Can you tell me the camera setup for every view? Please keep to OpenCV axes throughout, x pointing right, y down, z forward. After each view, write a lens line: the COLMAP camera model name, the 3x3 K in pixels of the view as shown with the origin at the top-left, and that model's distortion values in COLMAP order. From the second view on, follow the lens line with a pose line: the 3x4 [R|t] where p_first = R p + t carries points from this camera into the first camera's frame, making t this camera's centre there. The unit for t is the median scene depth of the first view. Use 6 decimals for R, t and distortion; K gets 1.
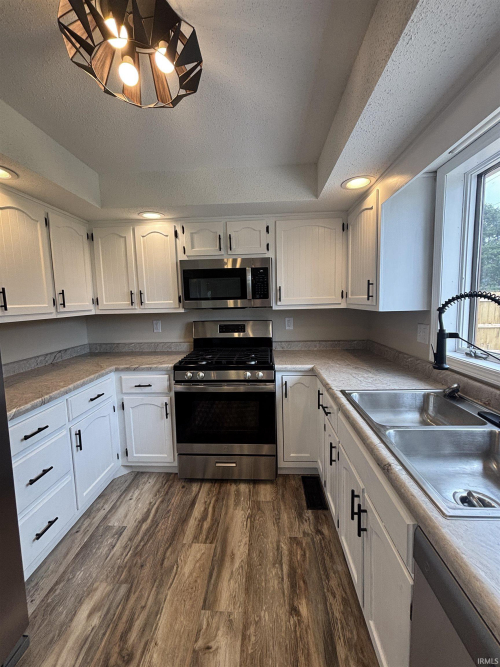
lens RADIAL K [[268.6, 0, 249.4], [0, 268.6, 327.9], [0, 0, 1]] dist [-0.000978, -0.000034]
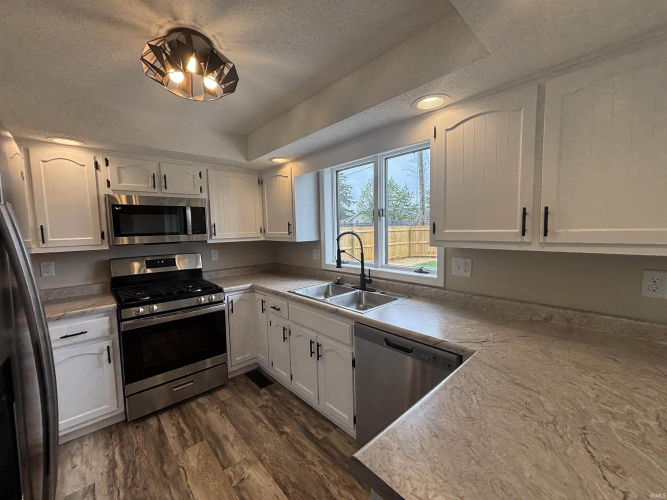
lens RADIAL K [[268.6, 0, 327.3], [0, 268.6, 247.9], [0, 0, 1]] dist [-0.000978, -0.000034]
pose [[0.711259, -0.046339, 0.701402, -0.405757], [0.077790, 0.996885, -0.013024, 0.008776], [-0.698613, 0.063825, 0.712647, -0.215461]]
